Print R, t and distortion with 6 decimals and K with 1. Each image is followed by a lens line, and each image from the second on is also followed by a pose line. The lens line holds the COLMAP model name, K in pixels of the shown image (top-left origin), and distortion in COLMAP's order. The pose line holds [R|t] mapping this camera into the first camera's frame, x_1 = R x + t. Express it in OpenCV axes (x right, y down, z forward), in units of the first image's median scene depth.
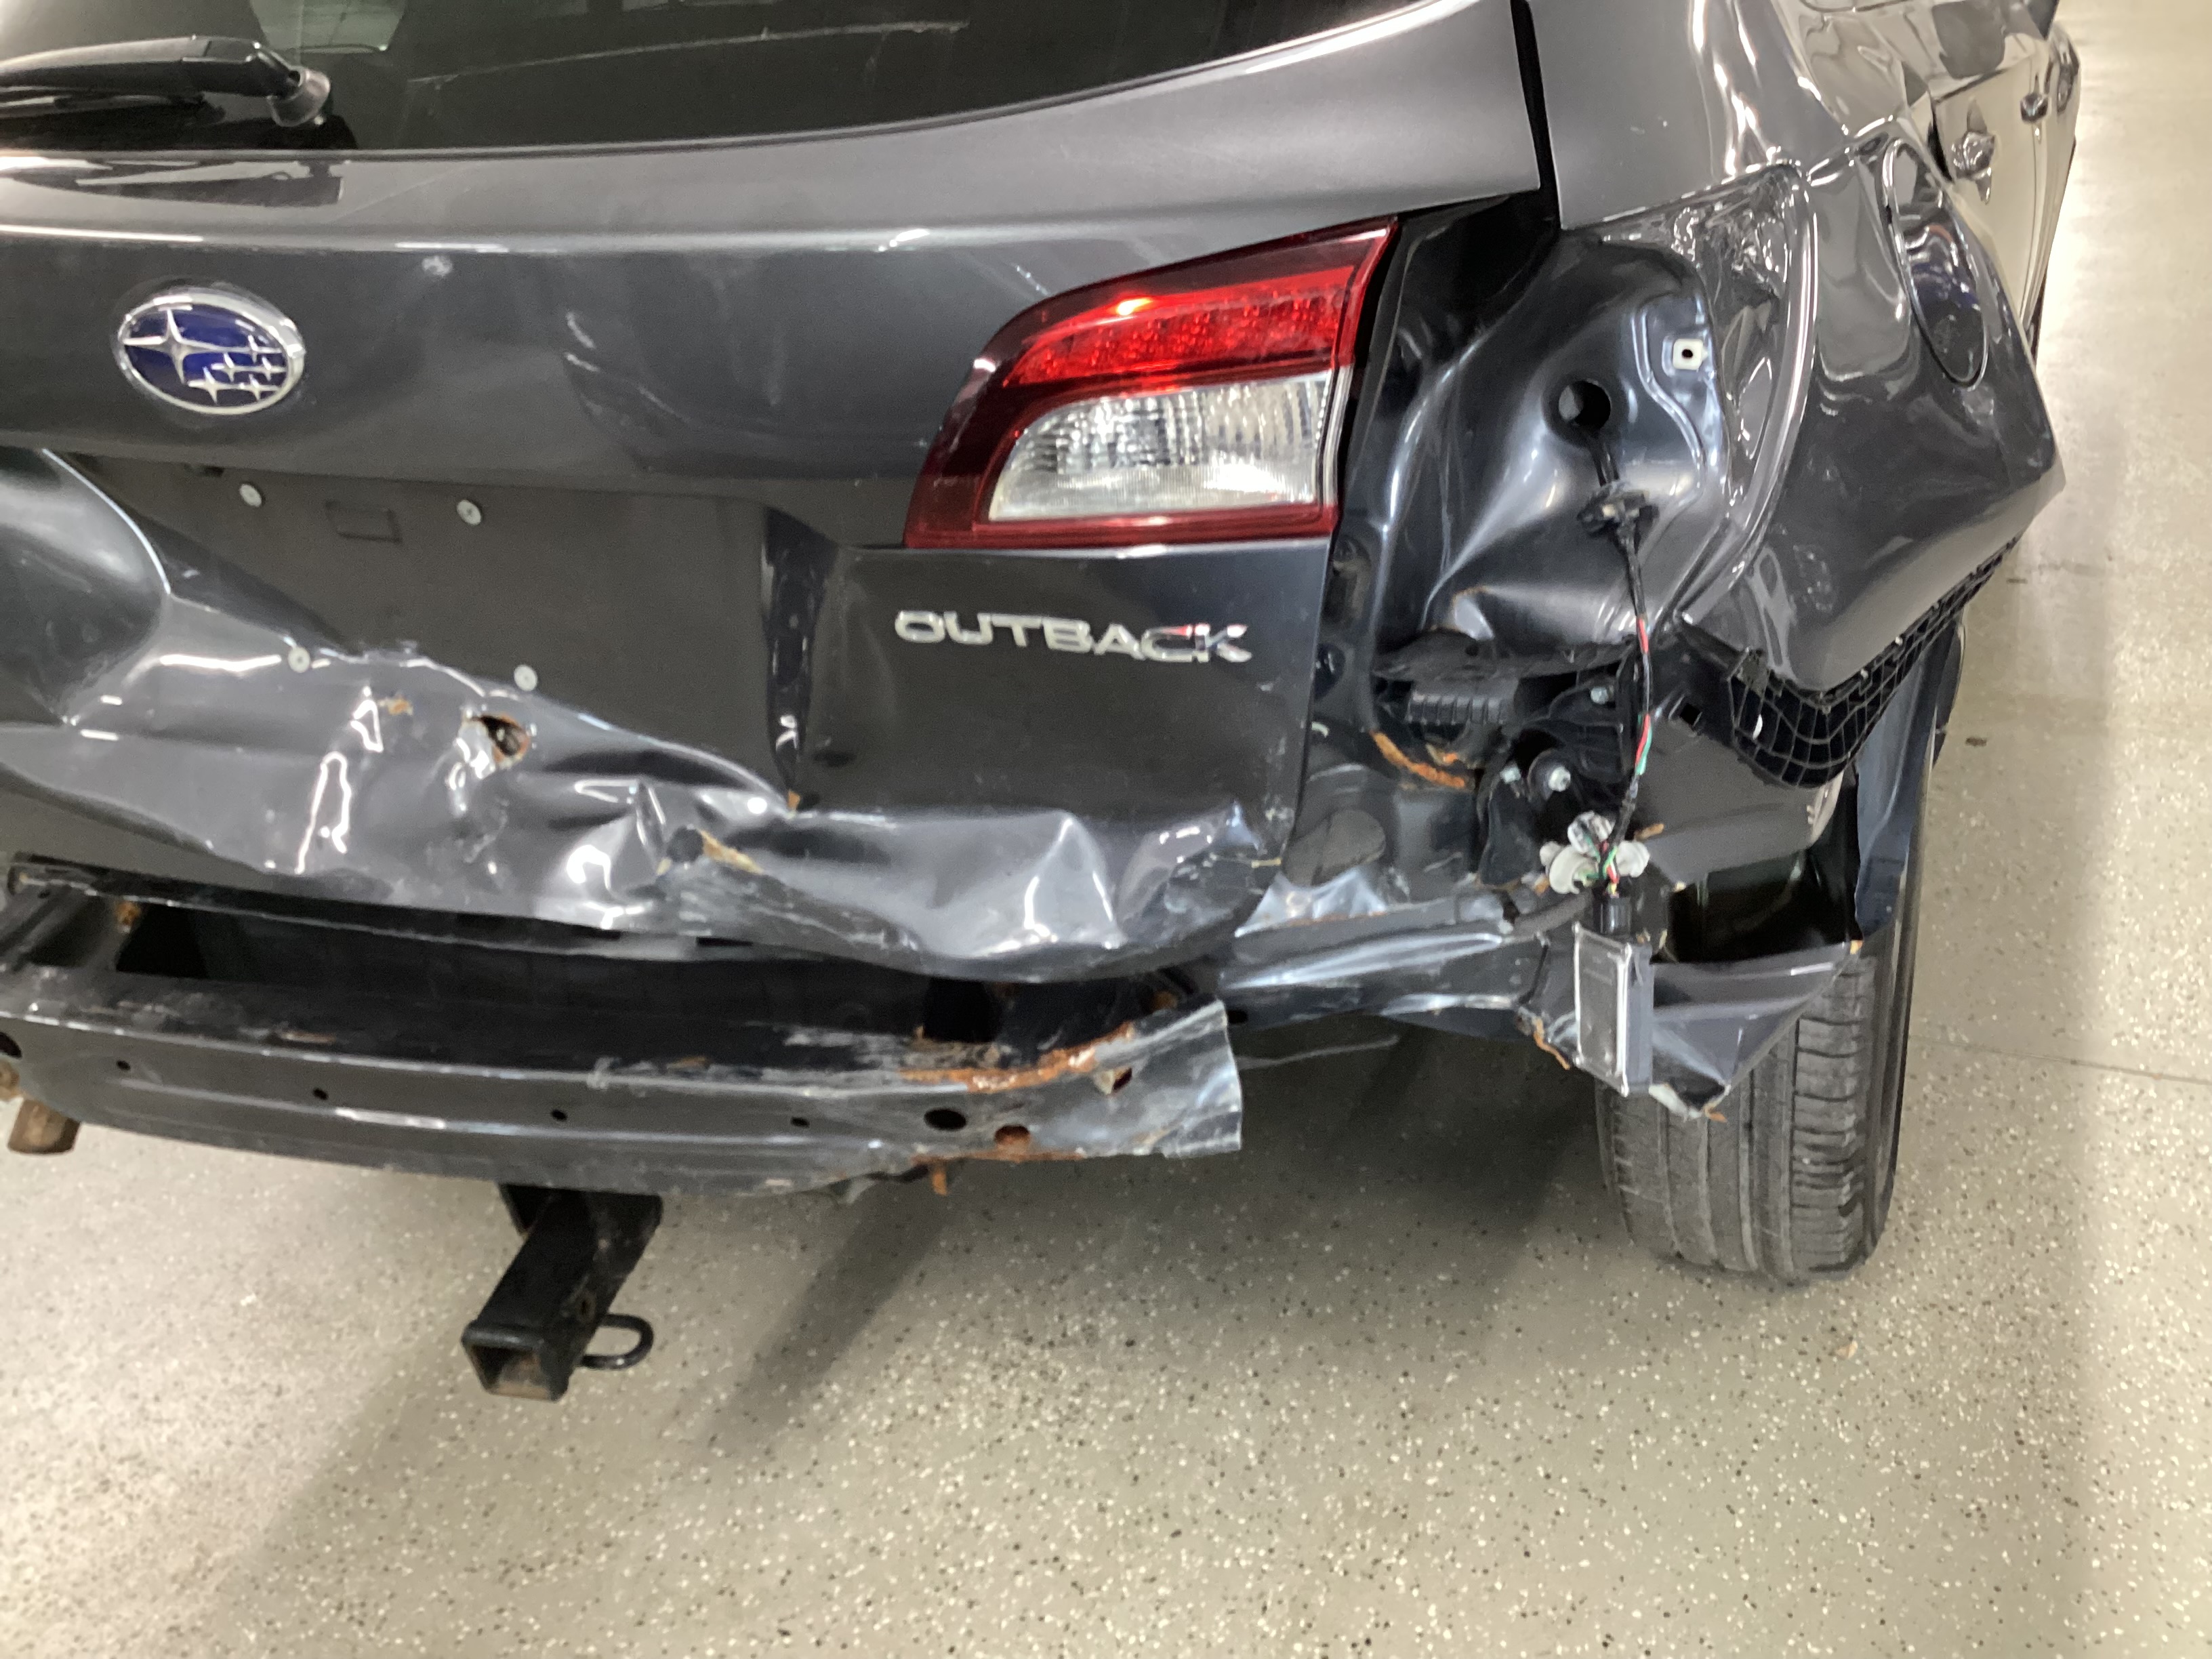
lens RADIAL K [[2012.8, 0, 1099.1], [0, 2012.8, 819.7], [0, 0, 1]] dist [0.101749, -0.248741]
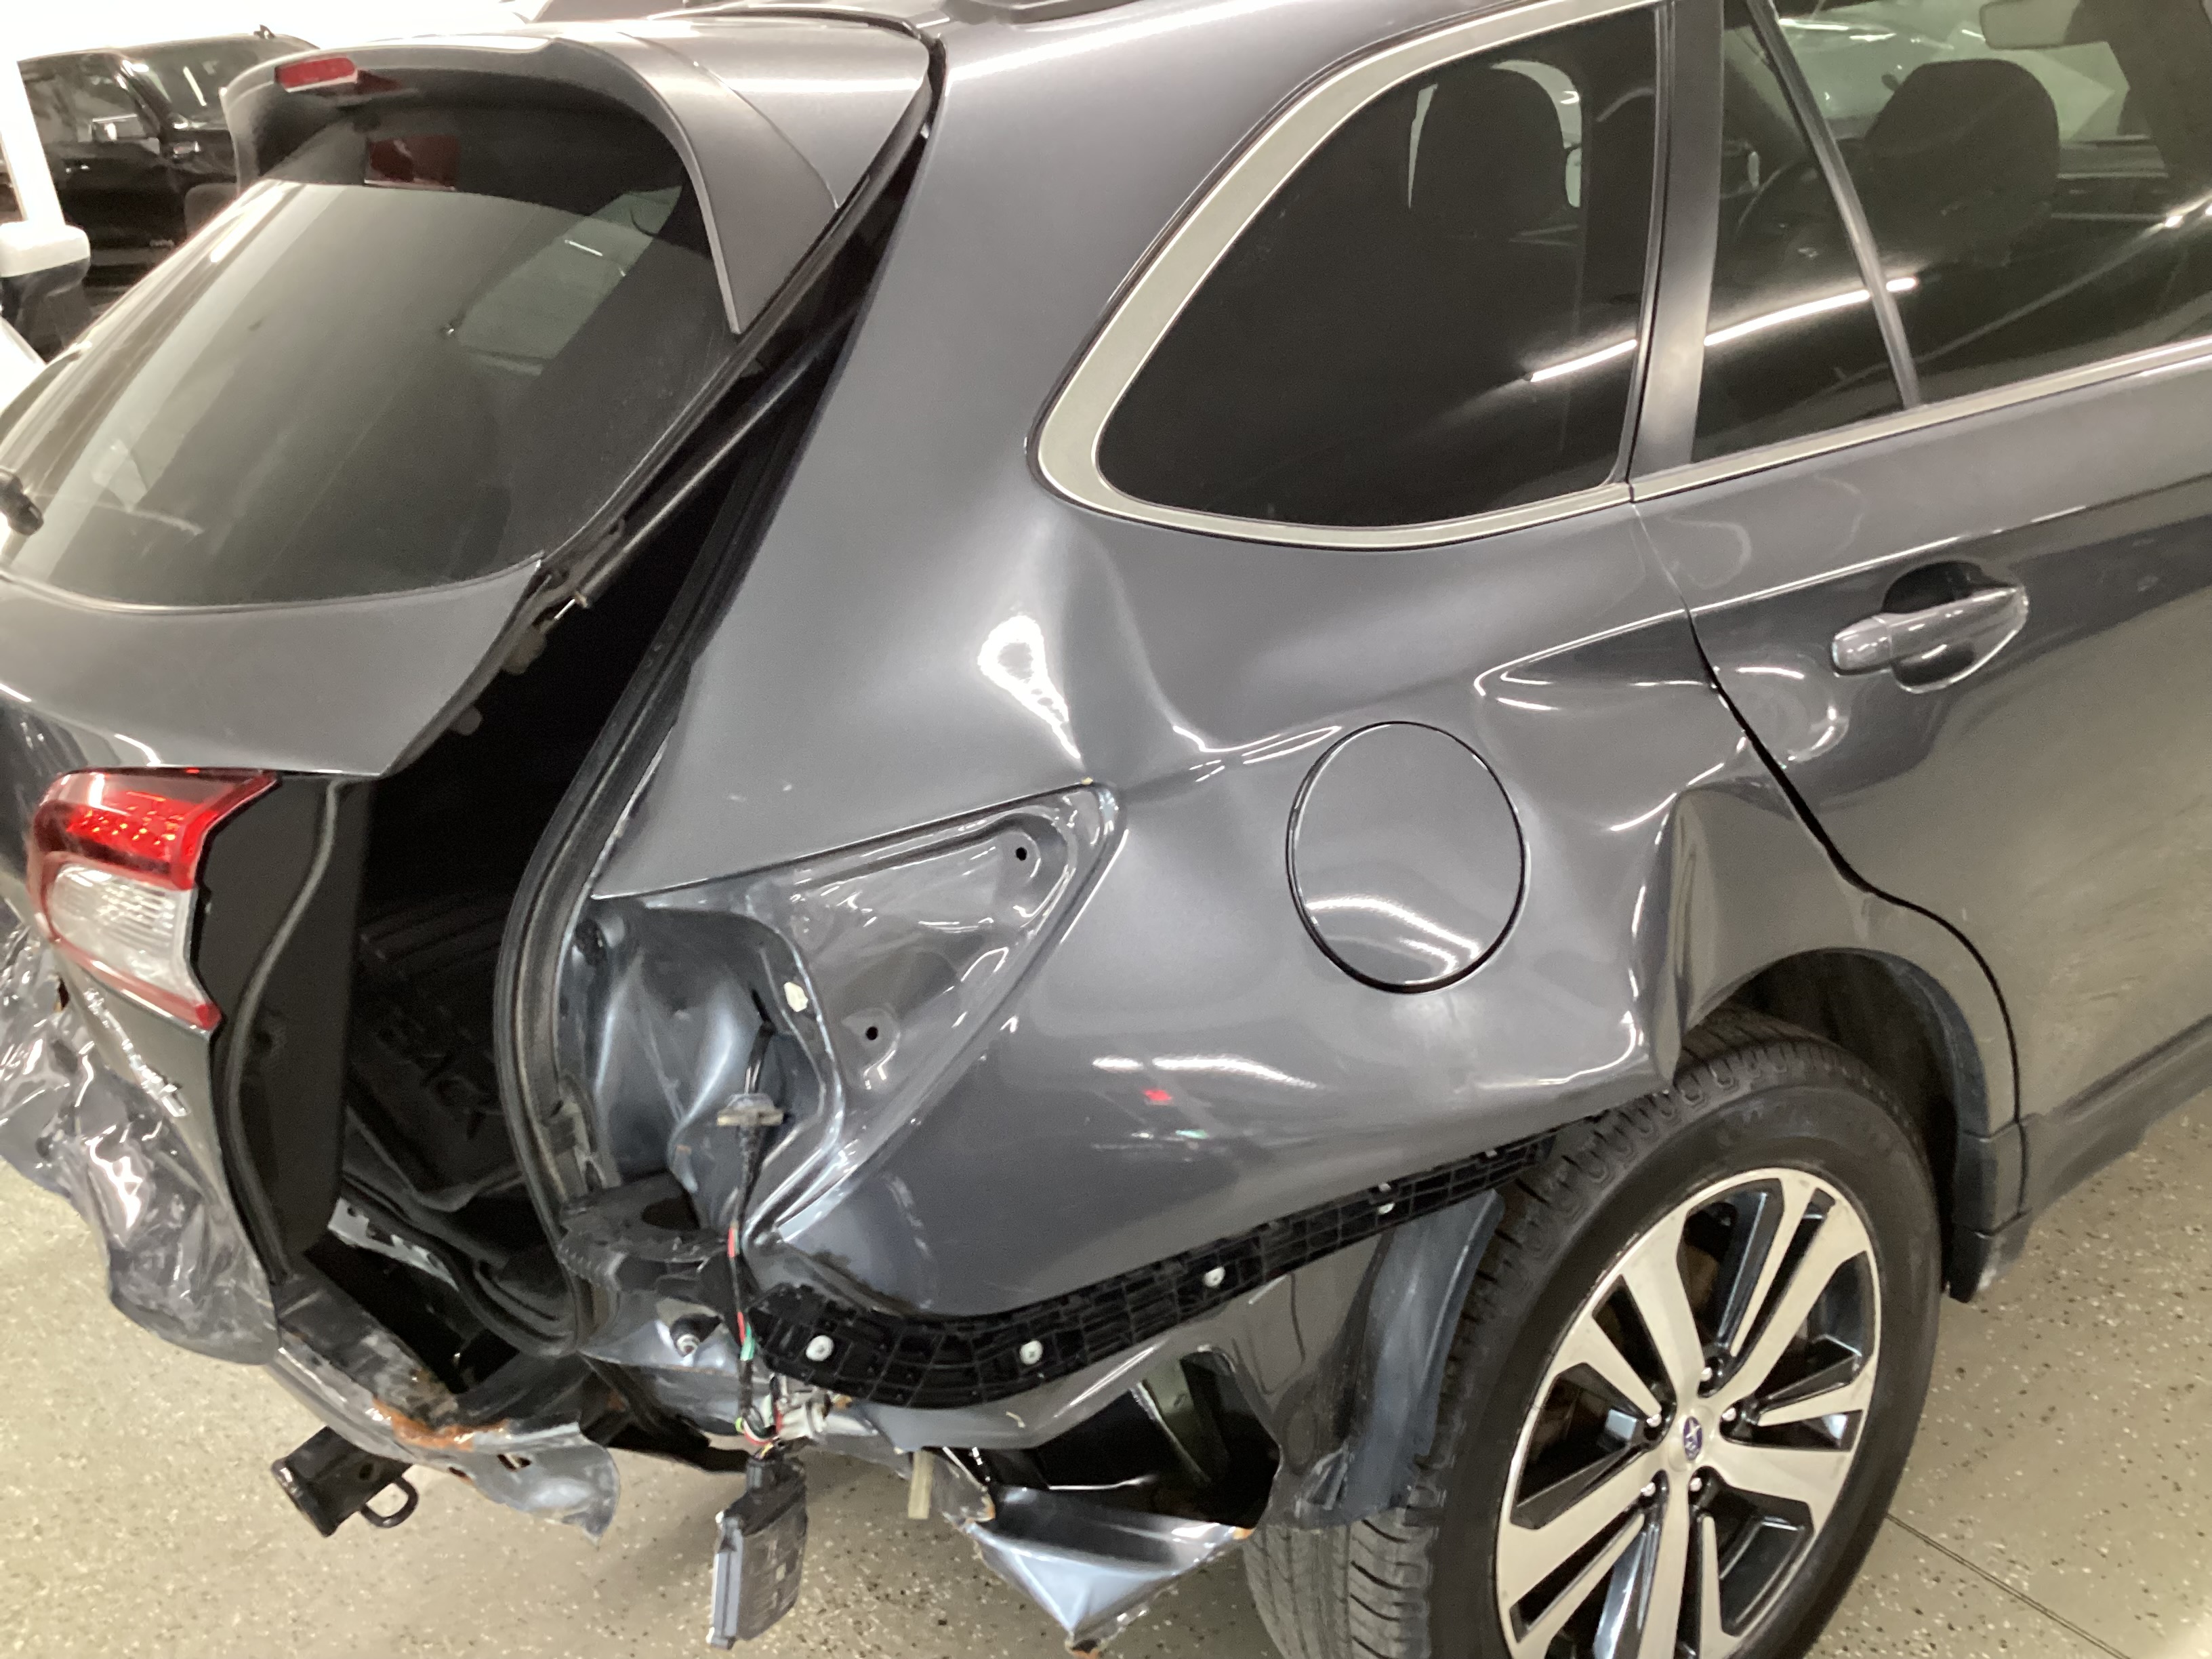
lens RADIAL K [[1998.4, 0, 1102.1], [0, 1998.4, 820.8], [0, 0, 1]] dist [0.089524, -0.191949]
pose [[0.867159, 0.159524, -0.471792, 0.771795], [-0.153731, 0.986791, 0.051099, -0.337737], [0.473711, 0.028218, 0.880228, 0.117533]]
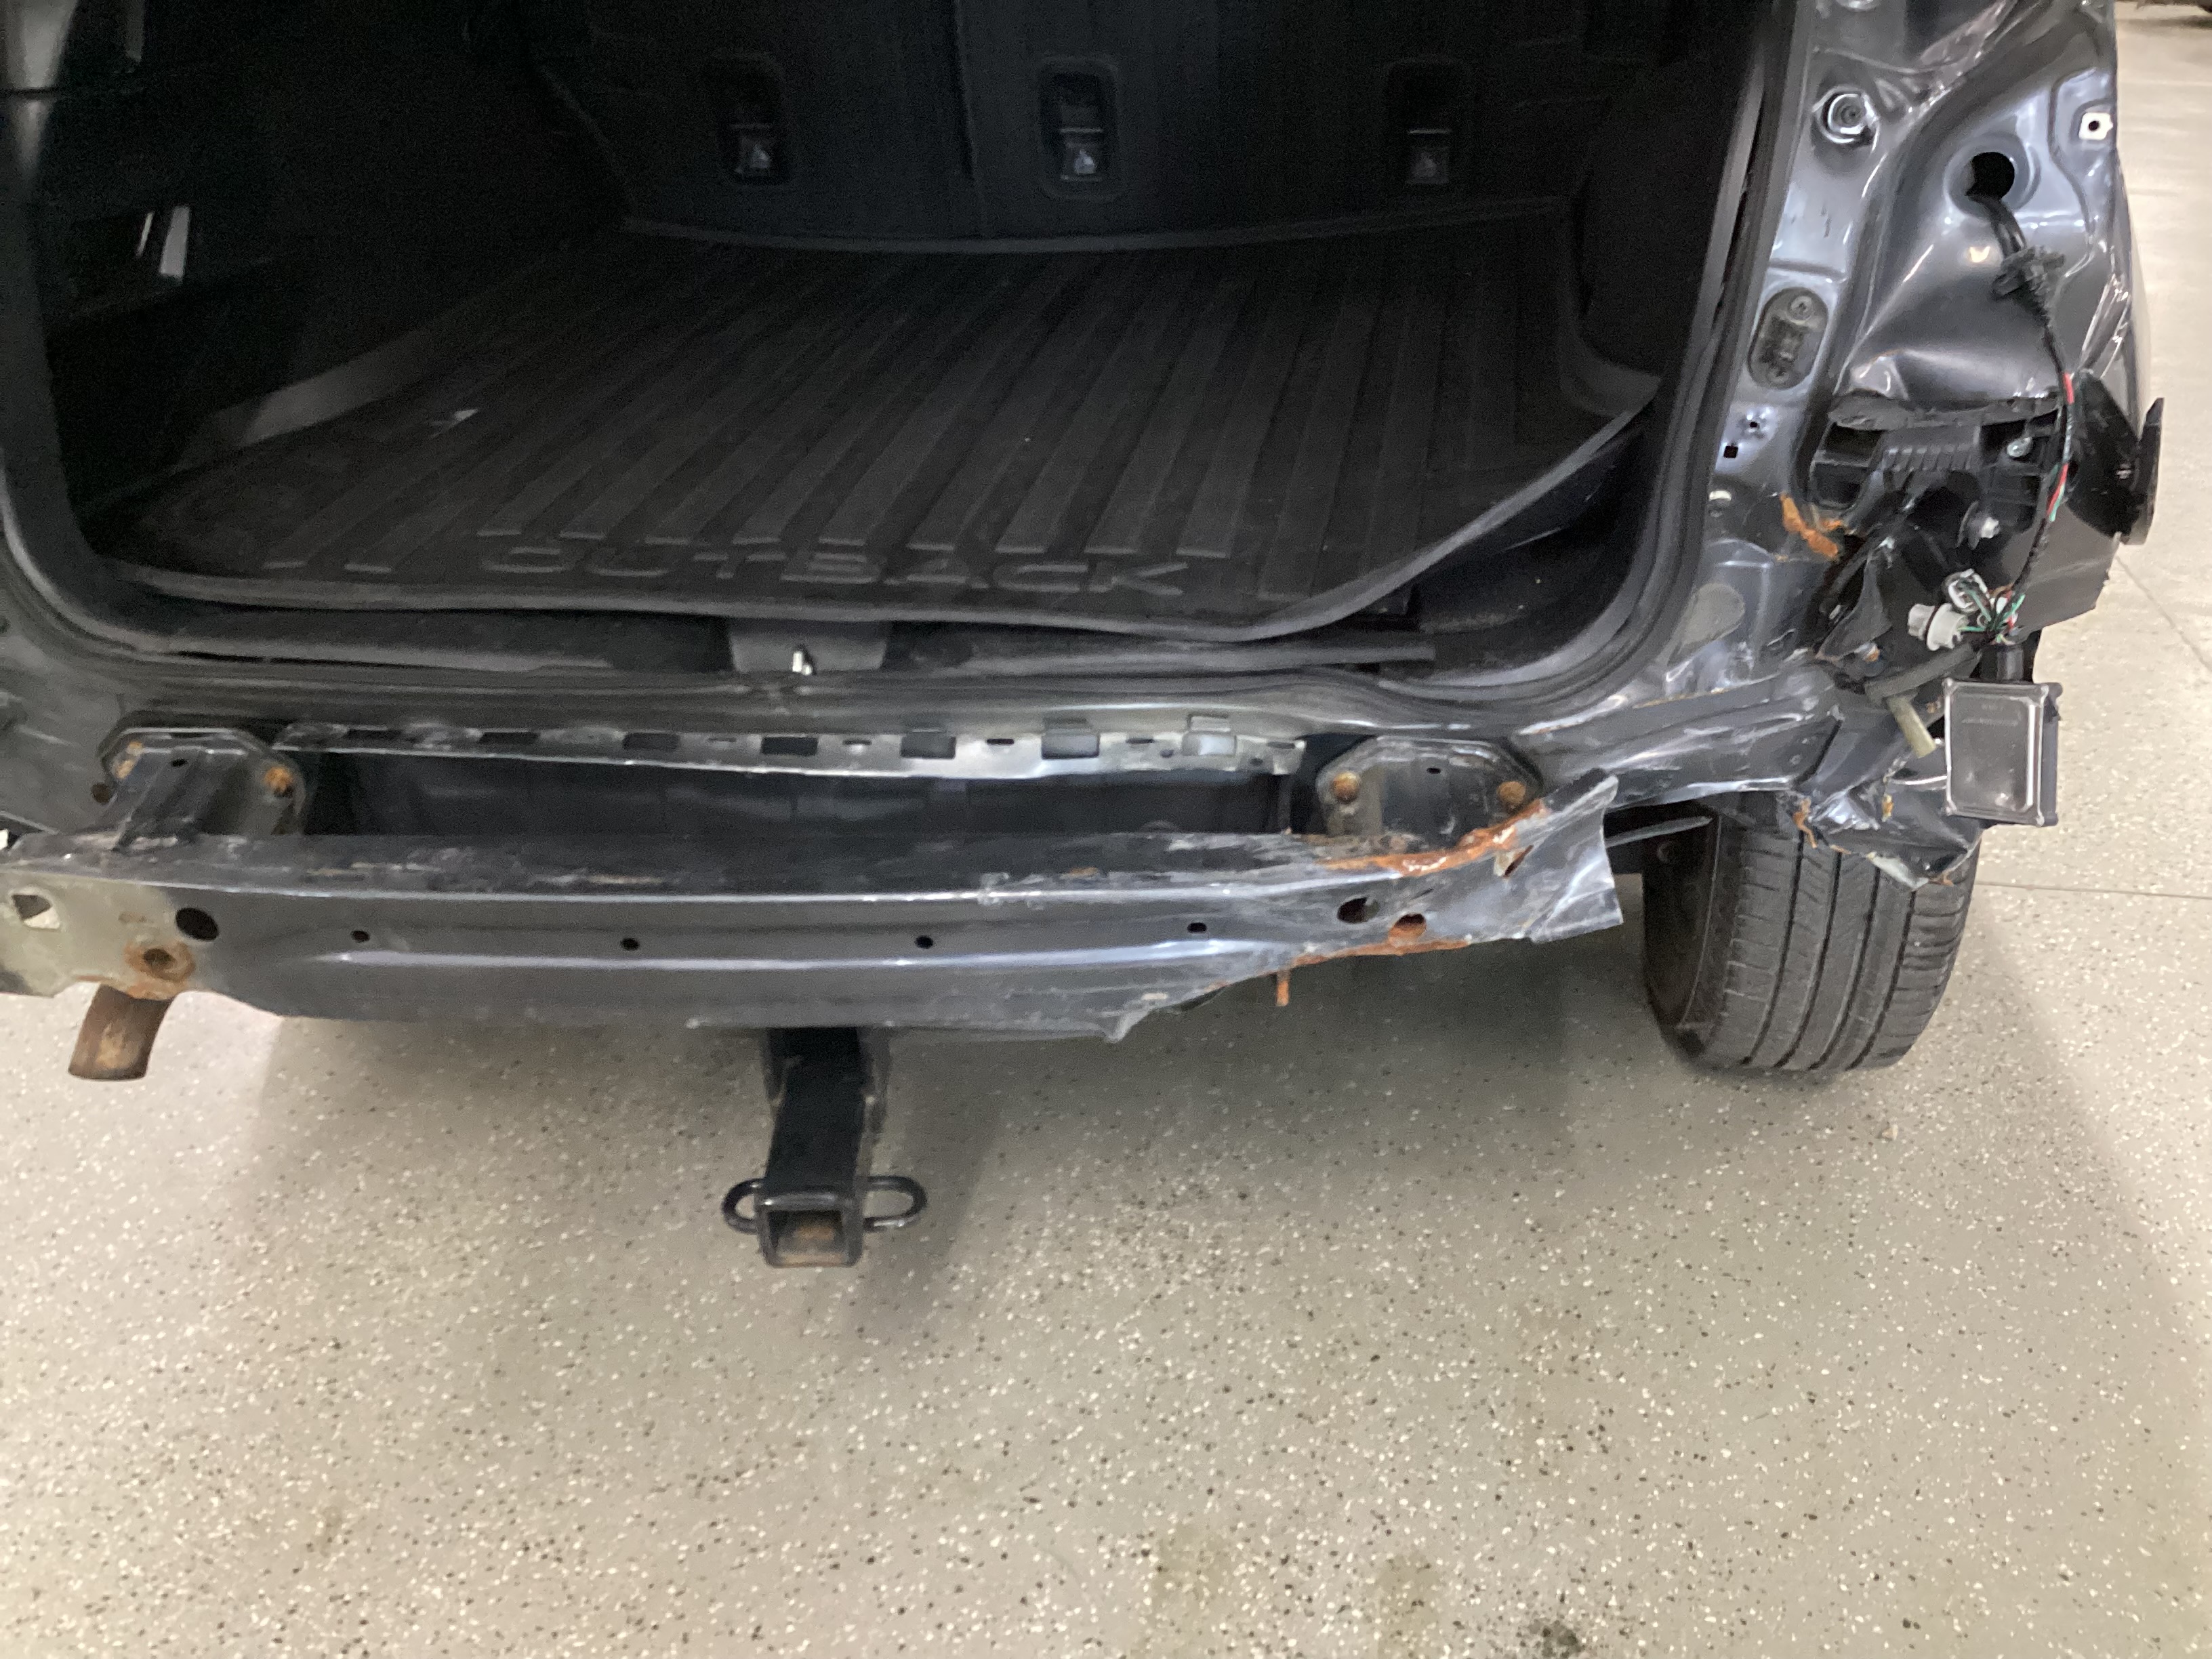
lens RADIAL K [[1998.4, 0, 1102.1], [0, 1998.4, 820.8], [0, 0, 1]] dist [0.089524, -0.191949]
pose [[0.966619, -0.050916, 0.251109, -0.425715], [0.049213, 0.998703, 0.013062, 0.083243], [-0.251449, -0.000268, 0.967871, 0.083794]]
